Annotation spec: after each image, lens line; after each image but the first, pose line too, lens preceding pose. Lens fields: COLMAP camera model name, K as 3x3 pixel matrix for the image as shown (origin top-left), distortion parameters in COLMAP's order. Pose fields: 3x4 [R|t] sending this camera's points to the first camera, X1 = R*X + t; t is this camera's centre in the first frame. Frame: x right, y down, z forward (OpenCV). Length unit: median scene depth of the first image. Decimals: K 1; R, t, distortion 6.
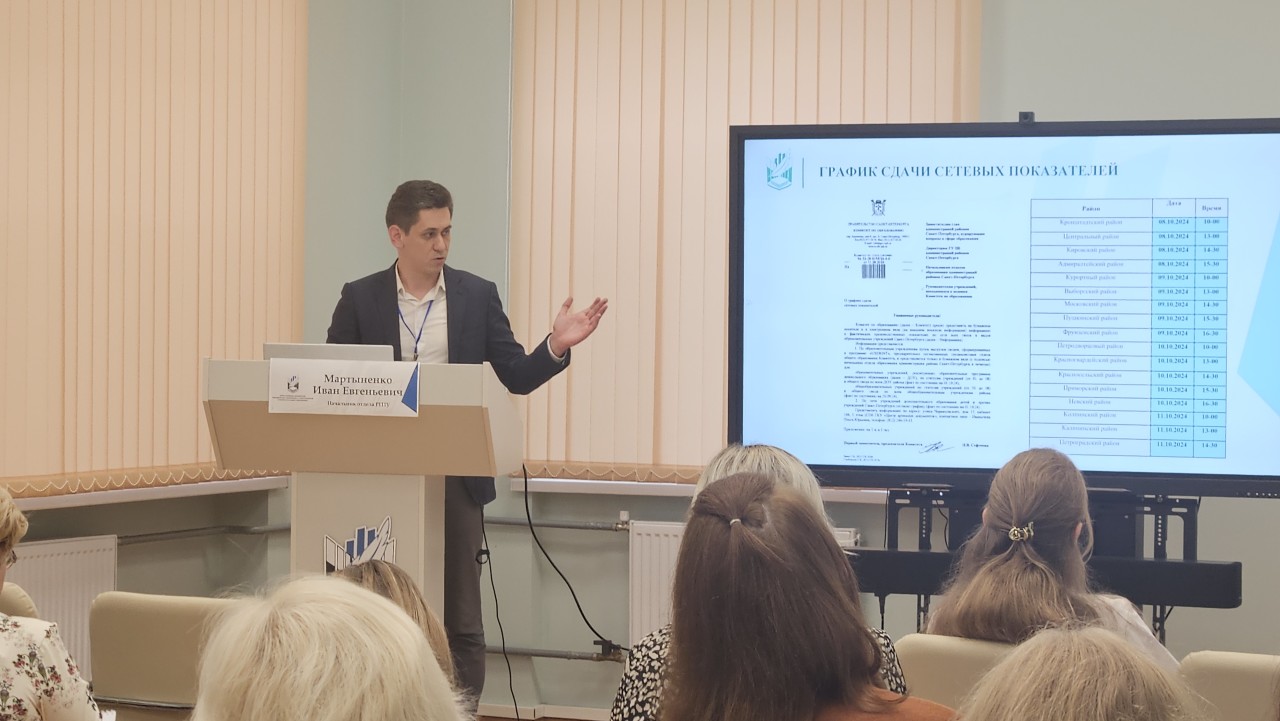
lens RADIAL K [[3578.8, 0, 640.0], [0, 3578.8, 360.5], [0, 0, 1]] dist [0.001546, 0.747760]
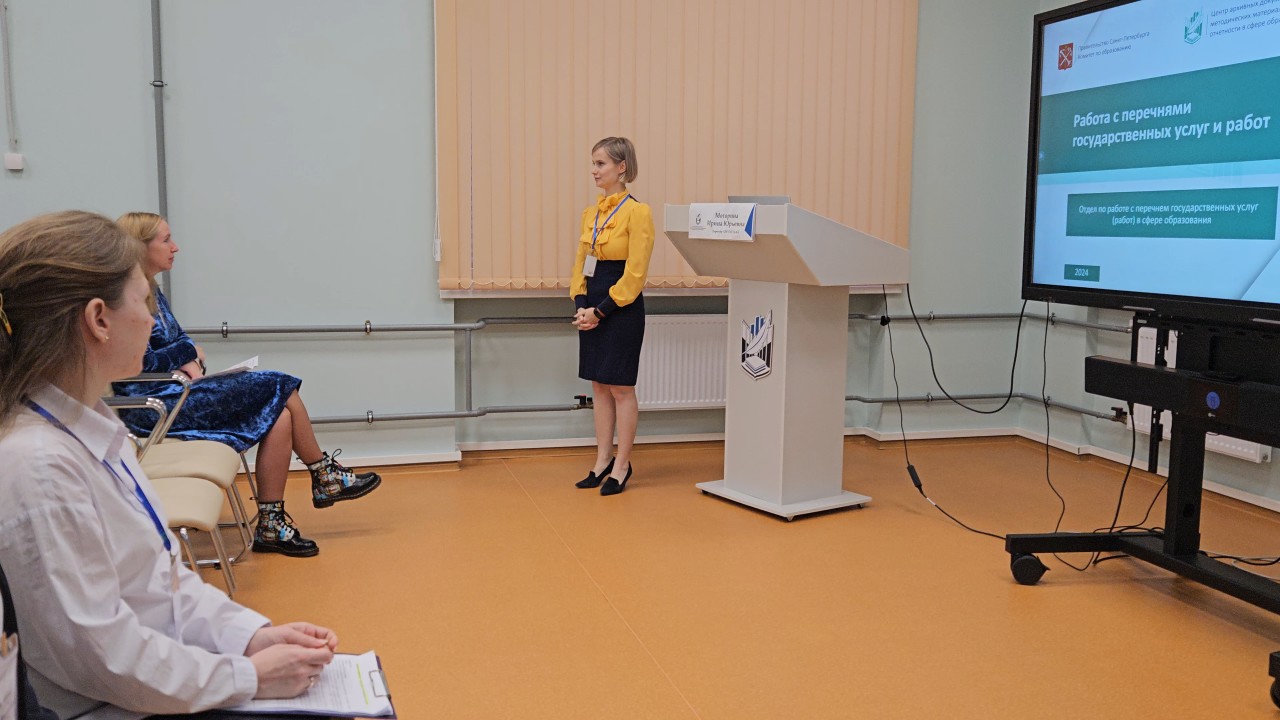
lens RADIAL K [[1179.5, 0, 640.0], [0, 1179.5, 360.0], [0, 0, 1]] dist [-0.003953, 0.212103]
pose [[0.673618, 0.085814, -0.734081, 0.255377], [-0.018540, 0.994886, 0.099290, 0.016609], [0.738847, -0.053274, 0.671764, 0.628622]]
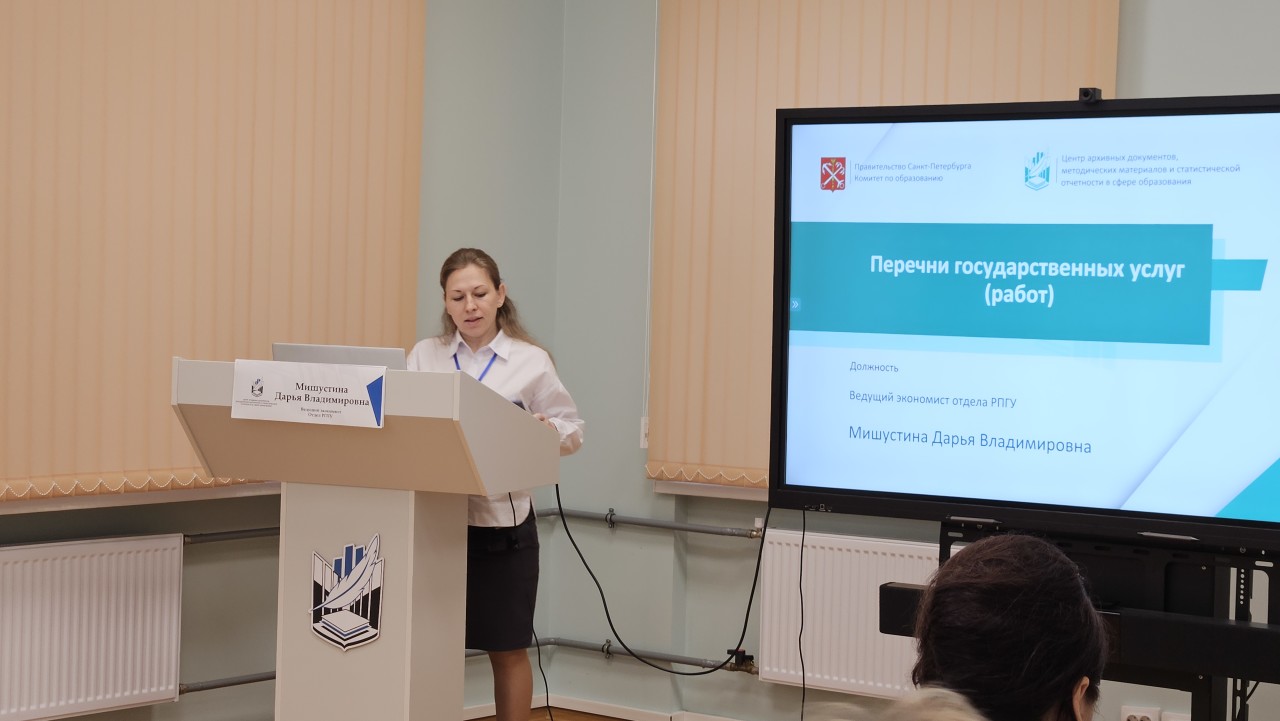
lens RADIAL K [[2709.1, 0, 642.9], [0, 2709.1, 383.7], [0, 0, 1]] dist [0.311092, 0.268100]
pose [[0.978289, 0.024280, -0.205816, 0.137837], [-0.020240, 0.999559, 0.021712, -0.011185], [0.206253, -0.017075, 0.978350, 0.335349]]
